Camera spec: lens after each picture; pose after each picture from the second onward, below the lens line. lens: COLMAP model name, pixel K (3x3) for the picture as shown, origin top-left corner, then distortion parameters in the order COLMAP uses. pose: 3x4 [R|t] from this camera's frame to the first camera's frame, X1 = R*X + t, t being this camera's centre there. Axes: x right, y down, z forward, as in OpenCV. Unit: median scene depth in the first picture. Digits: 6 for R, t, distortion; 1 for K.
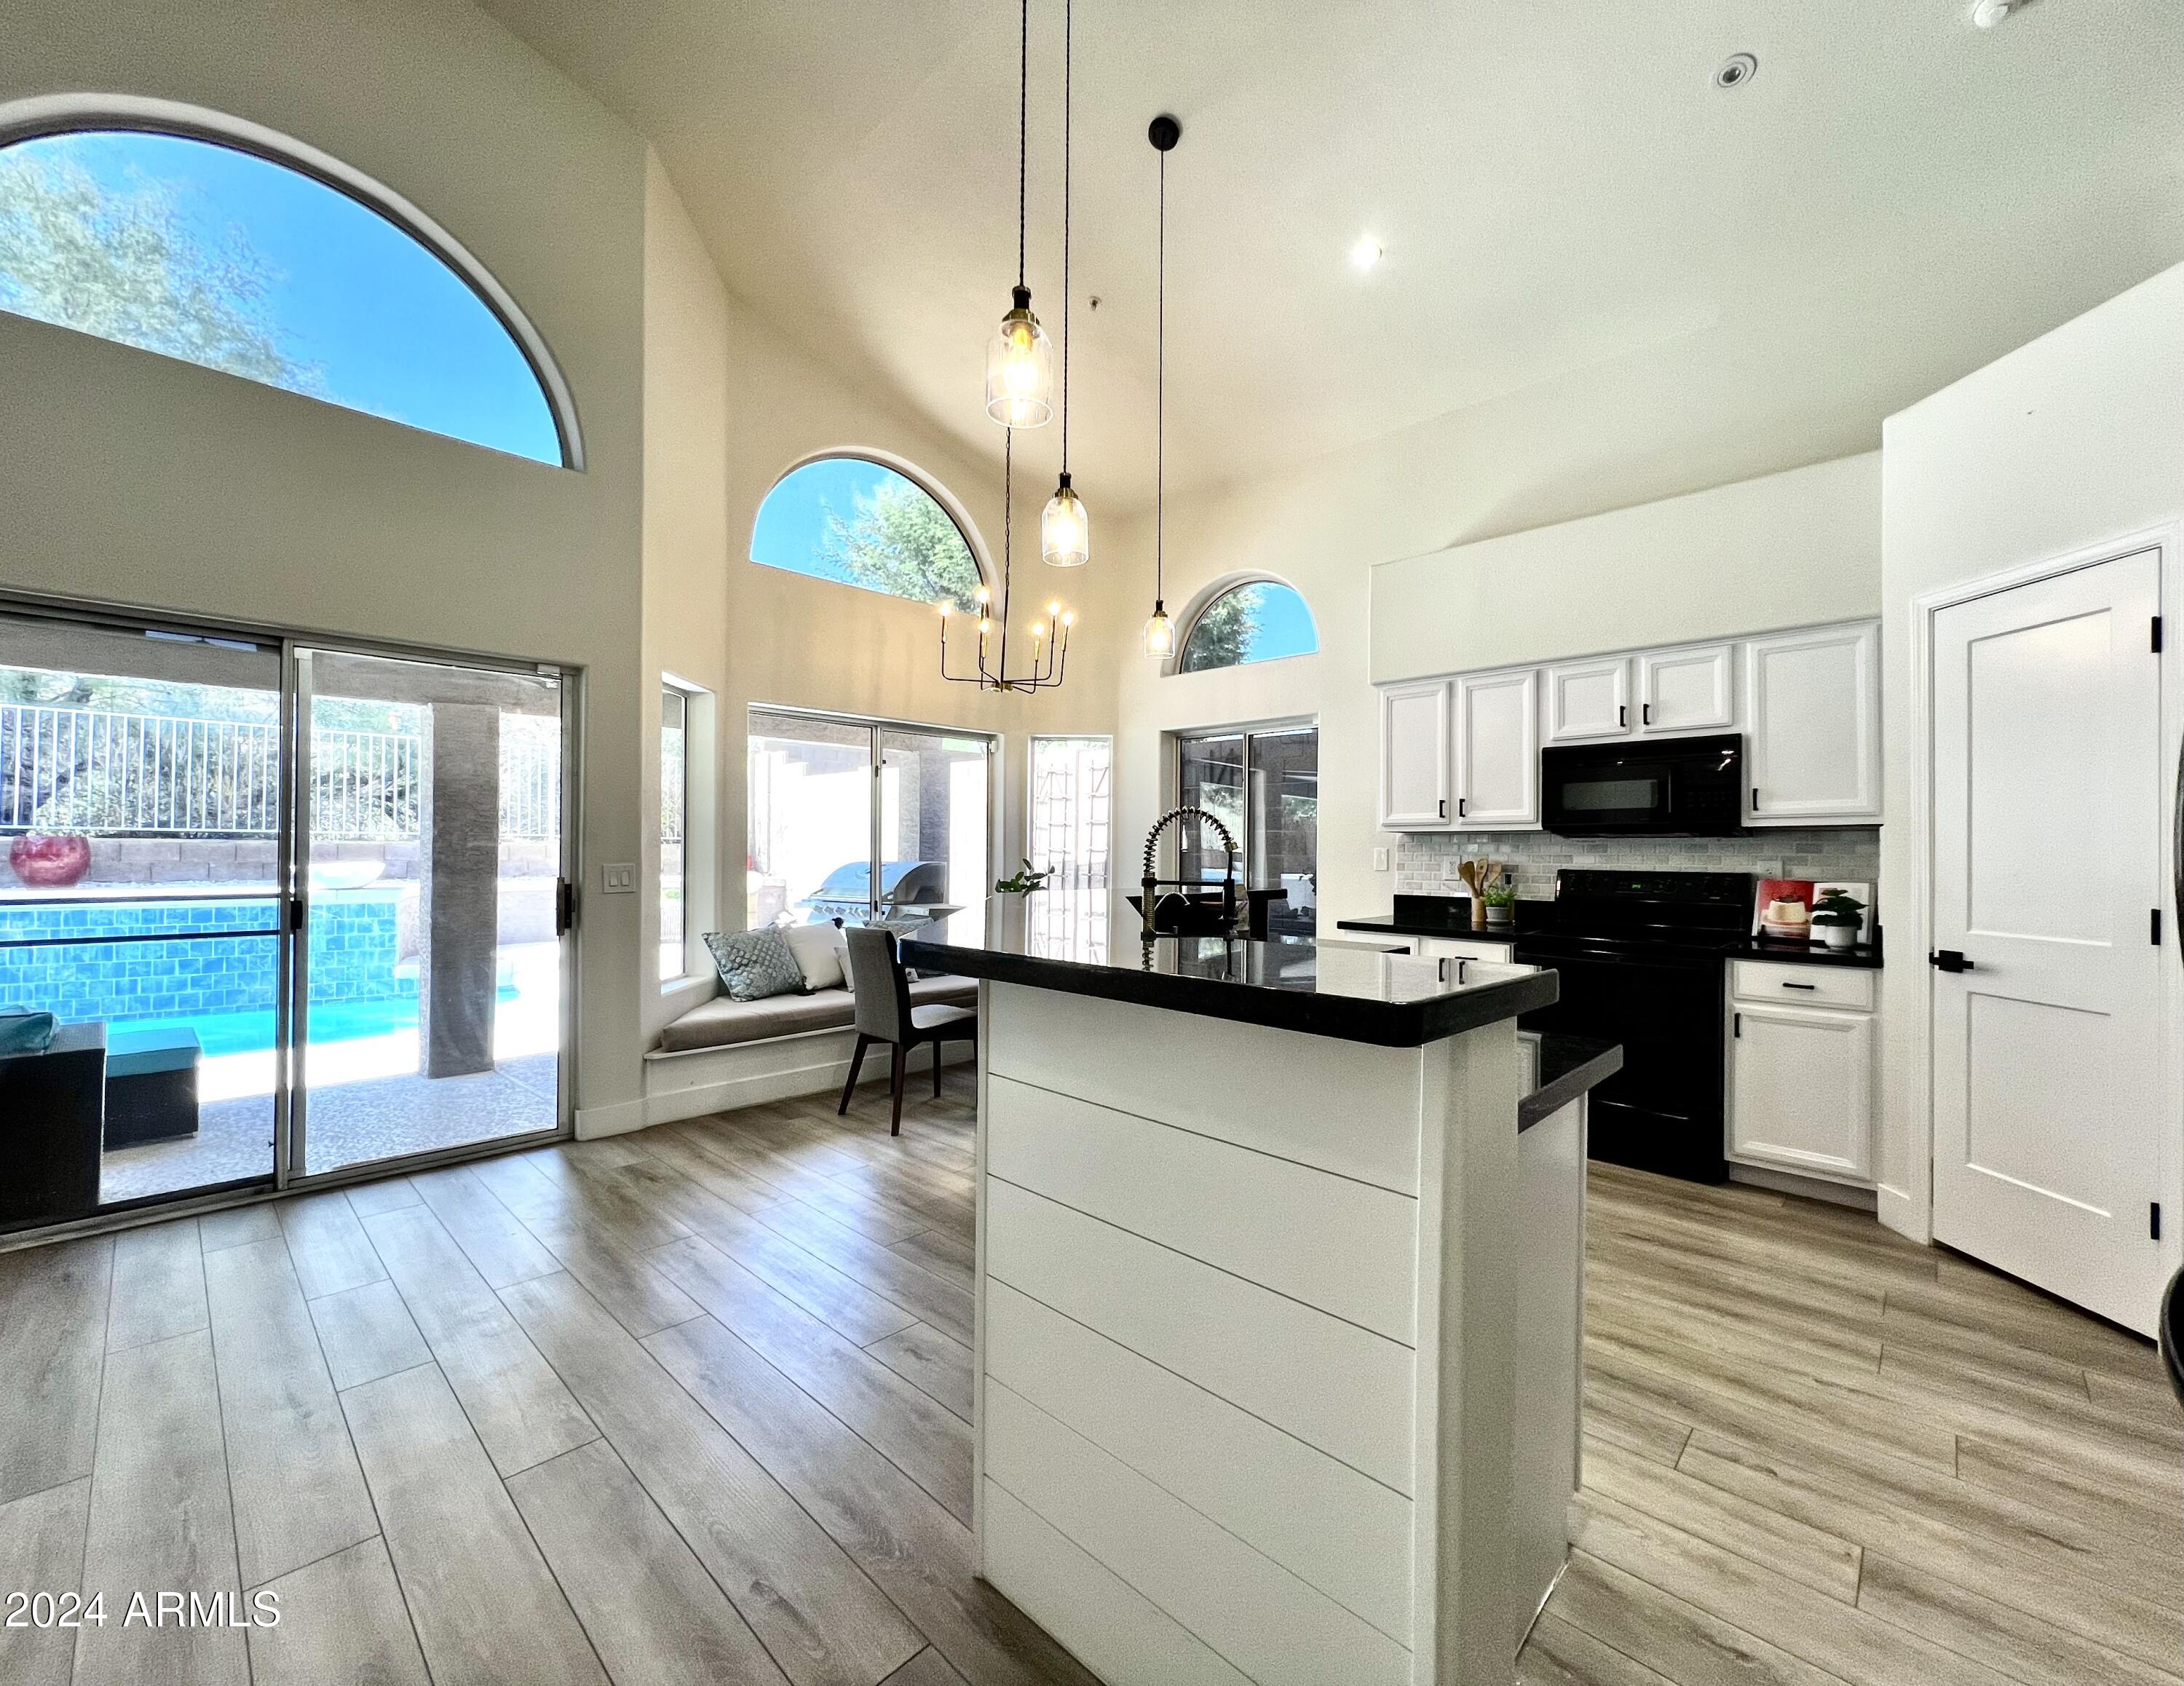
lens RADIAL K [[907.6, 0, 1120.1], [0, 907.6, 842.7], [0, 0, 1]] dist [0.001215, 0.000123]
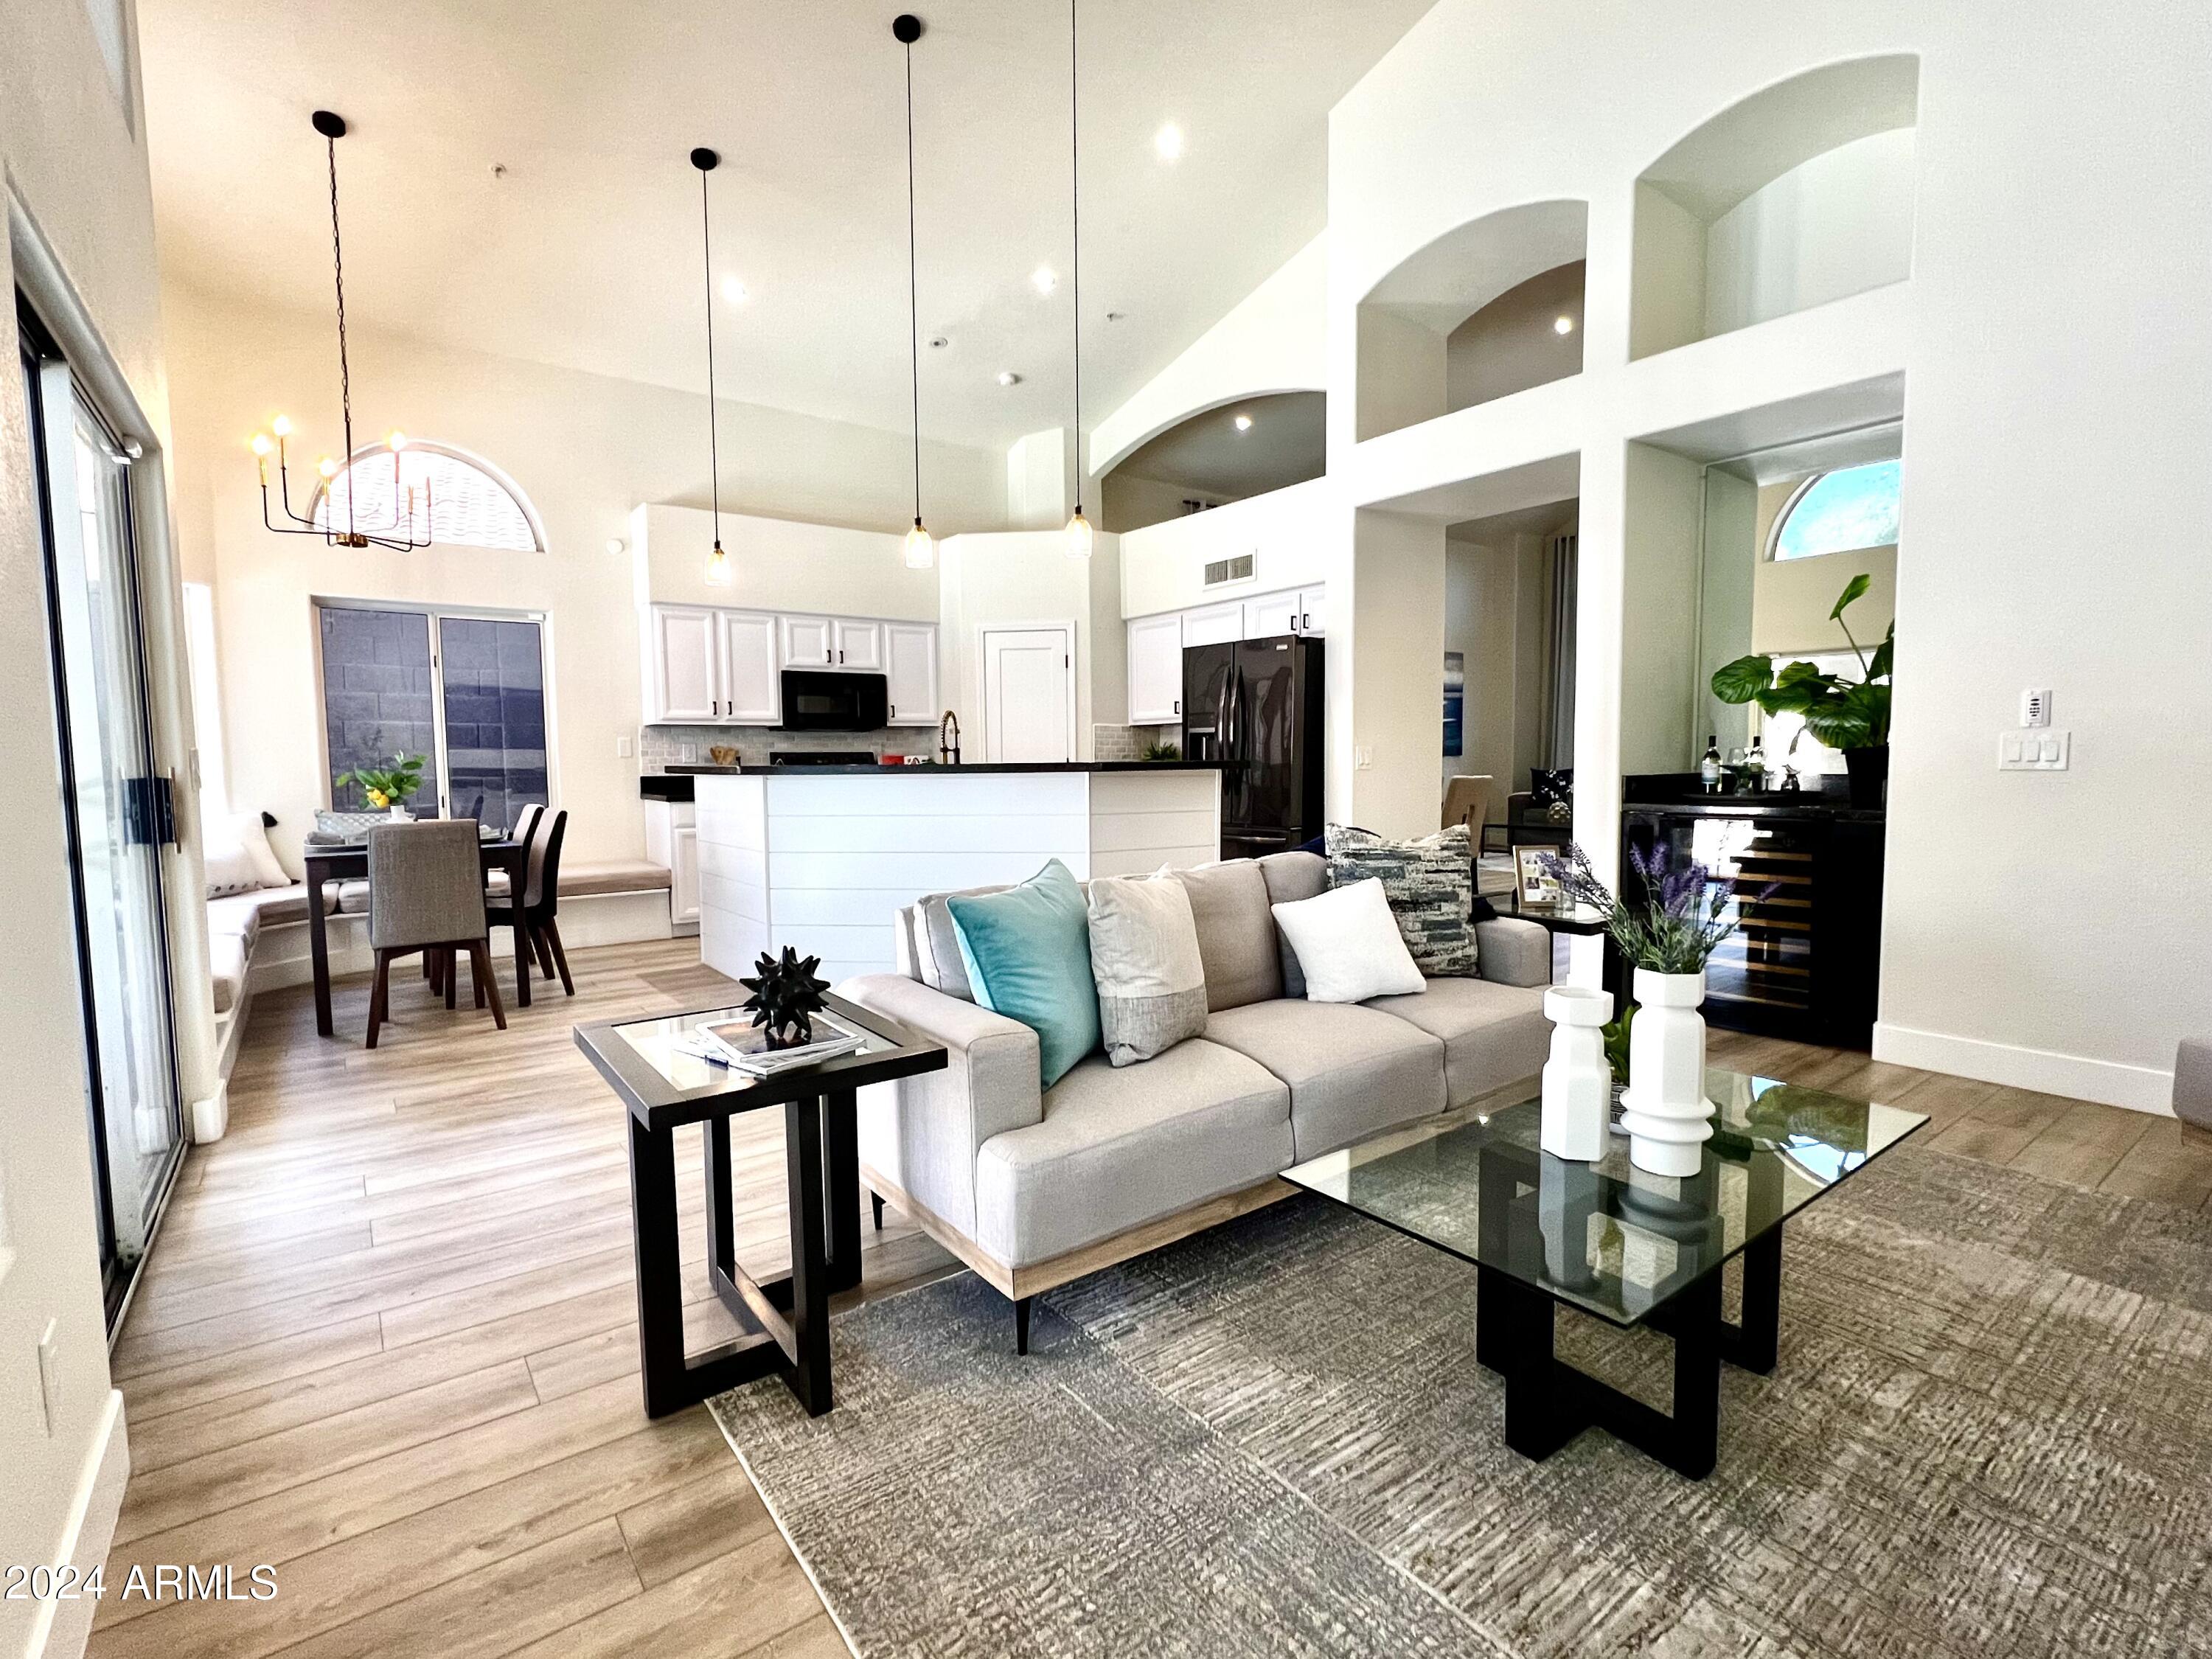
lens RADIAL K [[1045.7, 0, 1102.4], [0, 1045.7, 832.3], [0, 0, 1]] dist [0.012401, 0.000056]
pose [[0.181056, -0.077280, 0.980432, -1.306468], [0.002496, 0.996941, 0.078120, 0.032185], [-0.983470, -0.011697, 0.180695, 0.191045]]
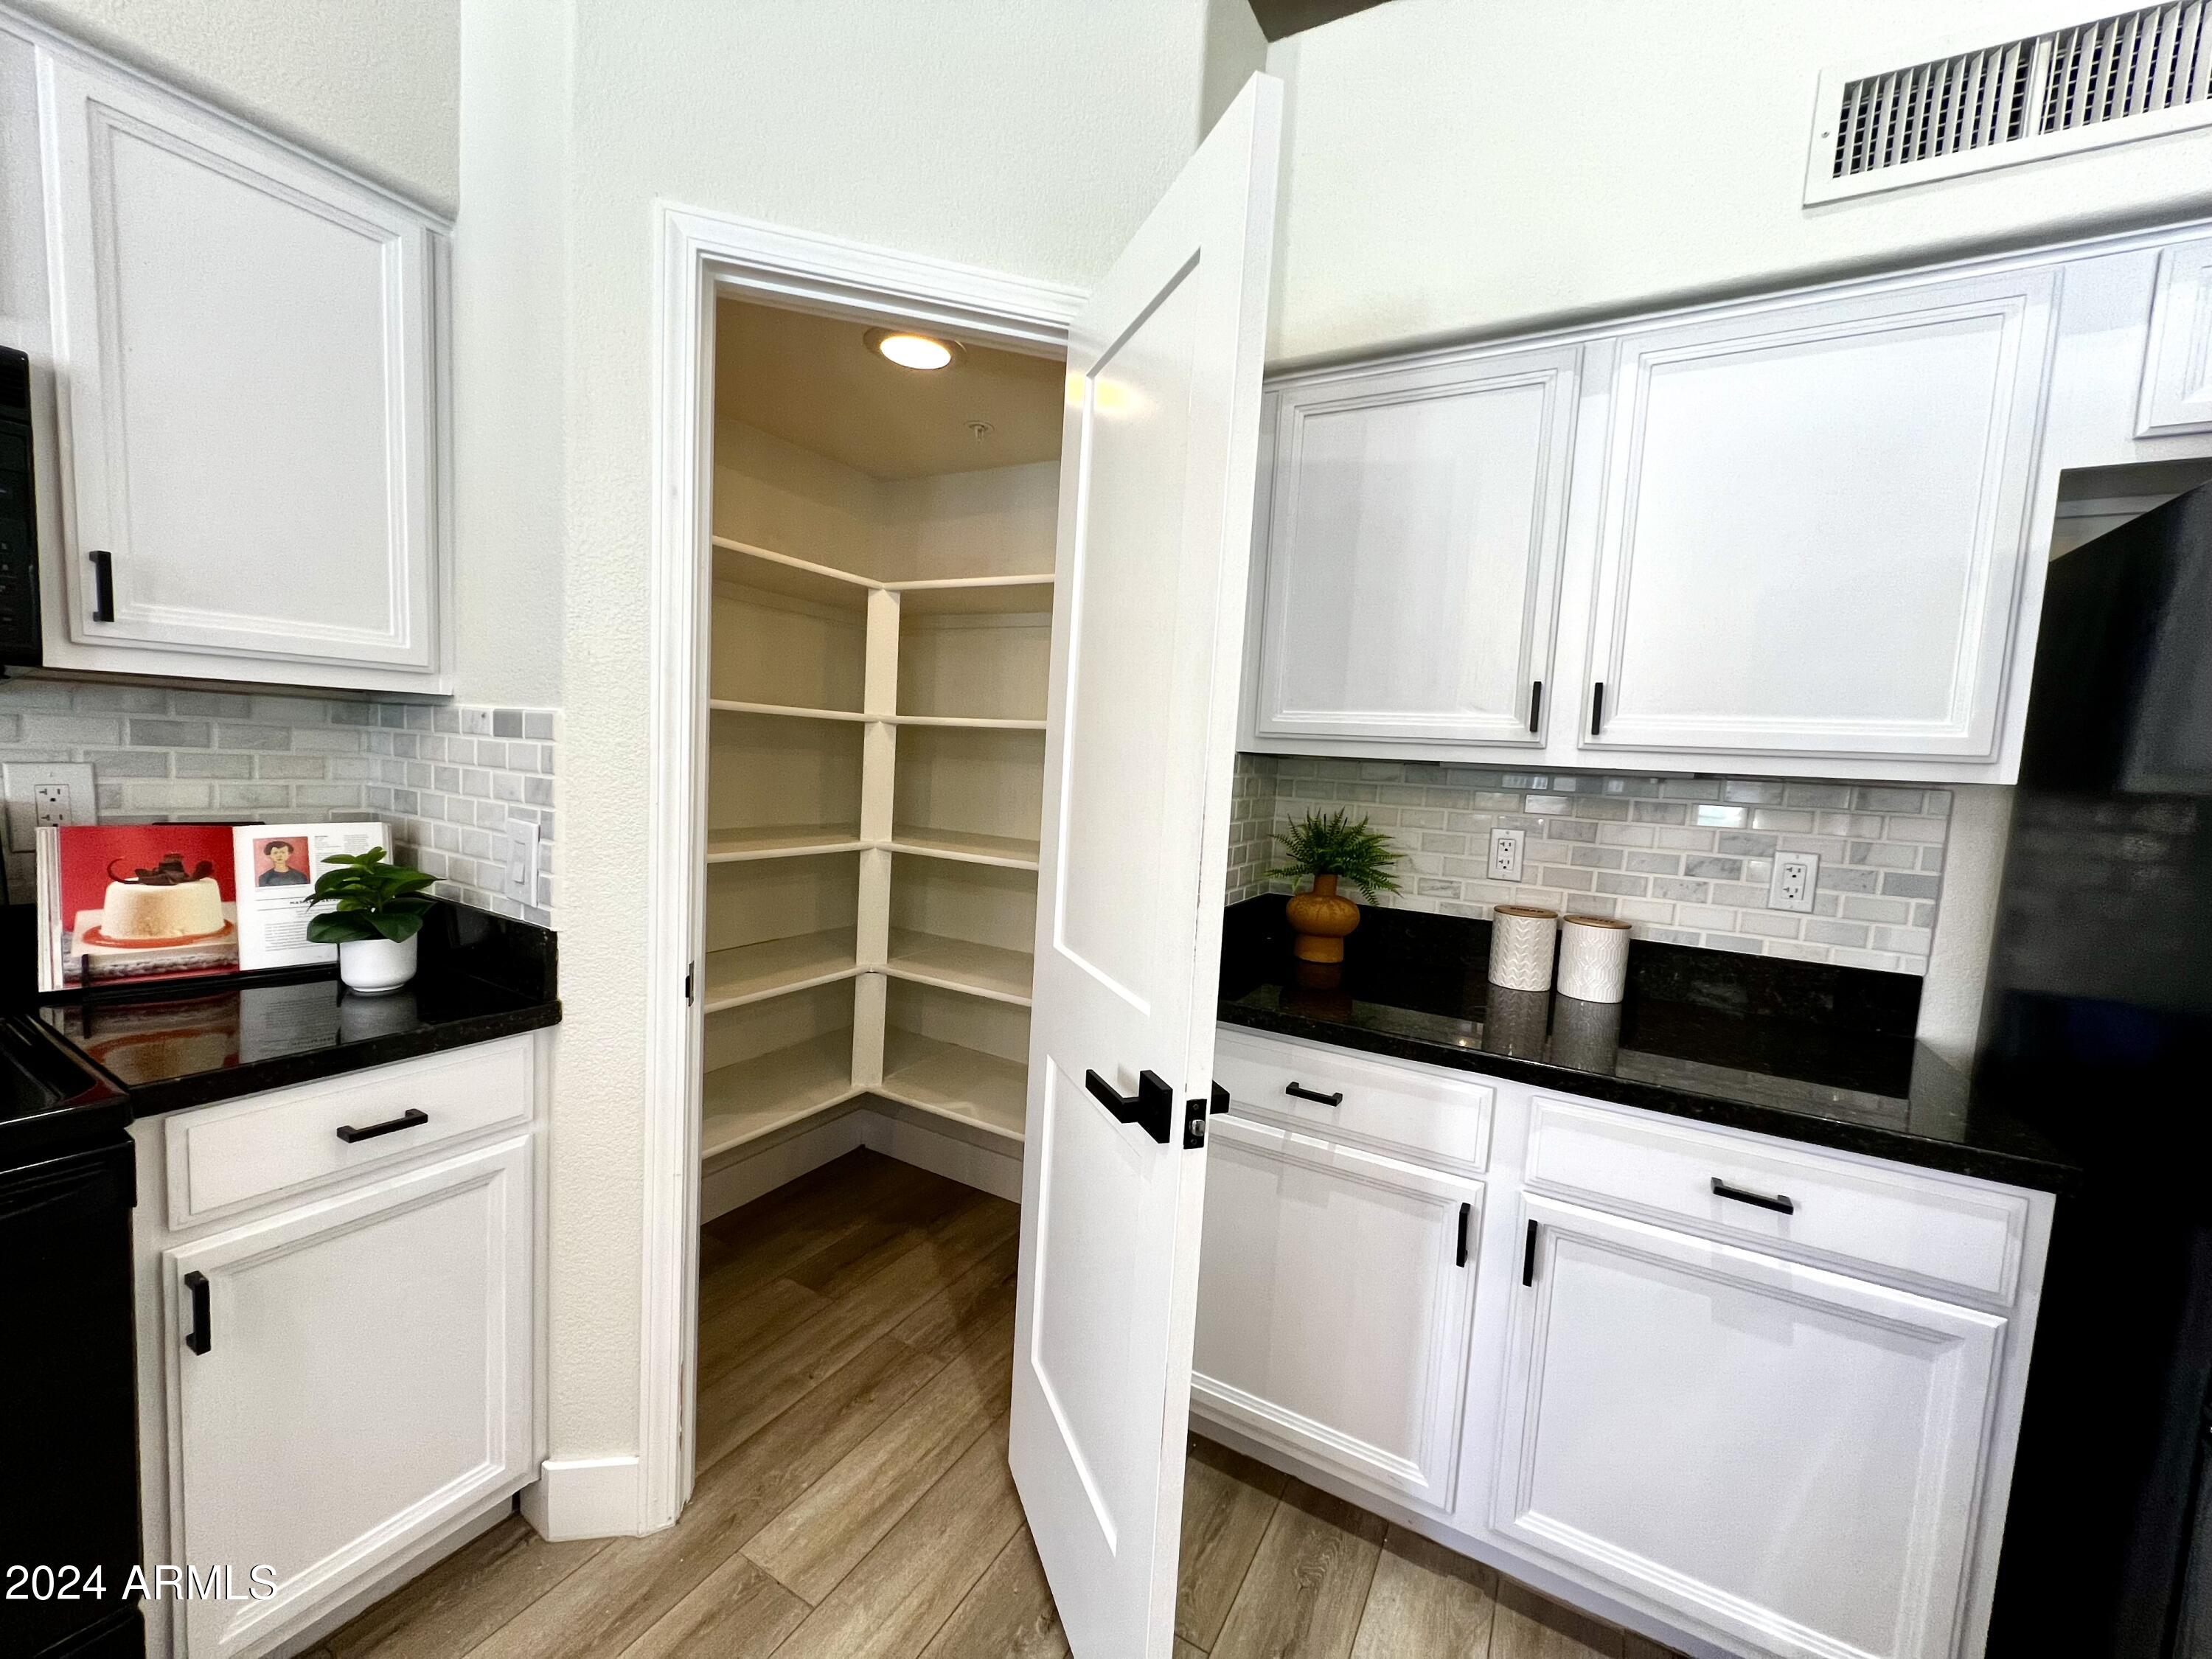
lens RADIAL K [[874.9, 0, 1106.0], [0, 874.9, 829.5], [0, 0, 1]] dist [0.001085, 0.000592]
pose [[-0.230673, -0.096499, 0.968234, 0.302556], [-0.064286, 0.994407, 0.083792, -0.010780], [-0.970905, -0.042916, -0.235587, 0.712783]]
